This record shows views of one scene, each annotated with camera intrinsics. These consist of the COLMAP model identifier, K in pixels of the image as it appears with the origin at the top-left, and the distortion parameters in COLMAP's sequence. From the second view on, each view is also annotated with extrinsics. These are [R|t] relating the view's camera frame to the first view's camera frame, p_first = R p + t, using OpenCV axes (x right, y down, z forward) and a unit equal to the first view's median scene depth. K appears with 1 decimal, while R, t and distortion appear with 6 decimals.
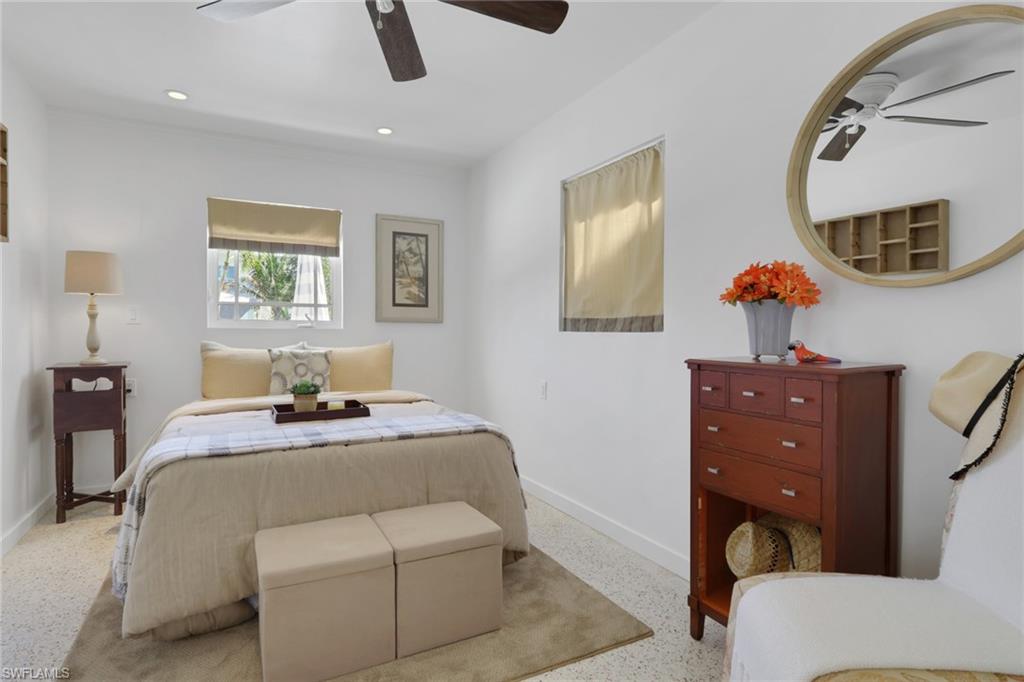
lens RADIAL K [[528.1, 0, 516.6], [0, 528.1, 340.4], [0, 0, 1]] dist [-0.003638, 0.000836]
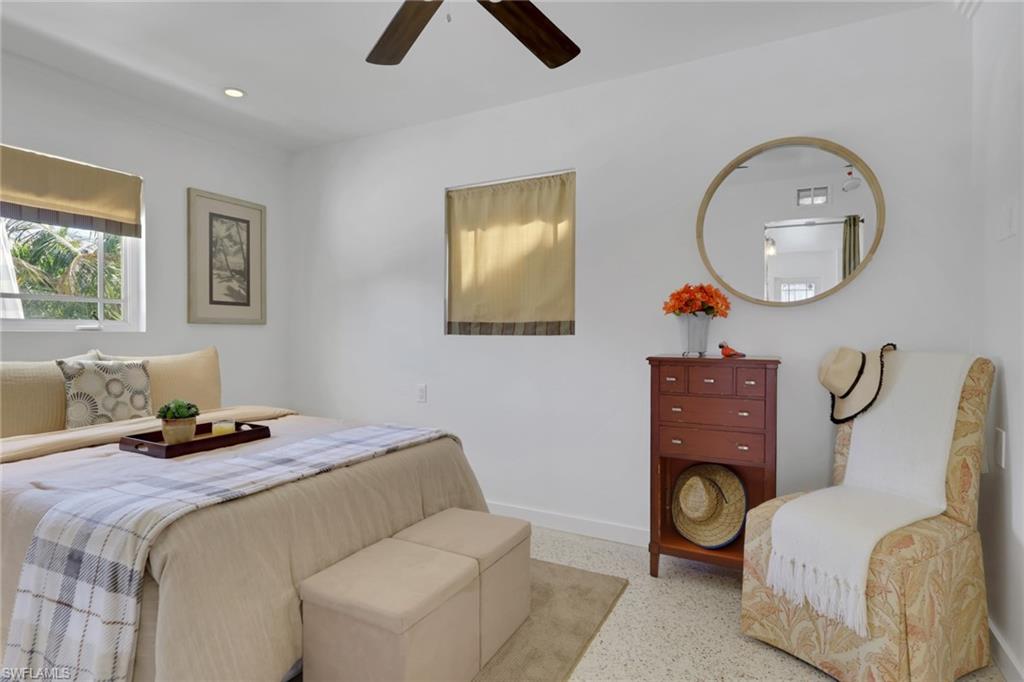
lens RADIAL K [[528.1, 0, 518.7], [0, 528.1, 336.9], [0, 0, 1]] dist [-0.003638, 0.000836]
pose [[0.824672, -0.005876, 0.565580, -0.424802], [0.011078, 0.999922, -0.005765, -0.005884], [-0.565502, 0.011020, 0.824673, 0.085148]]
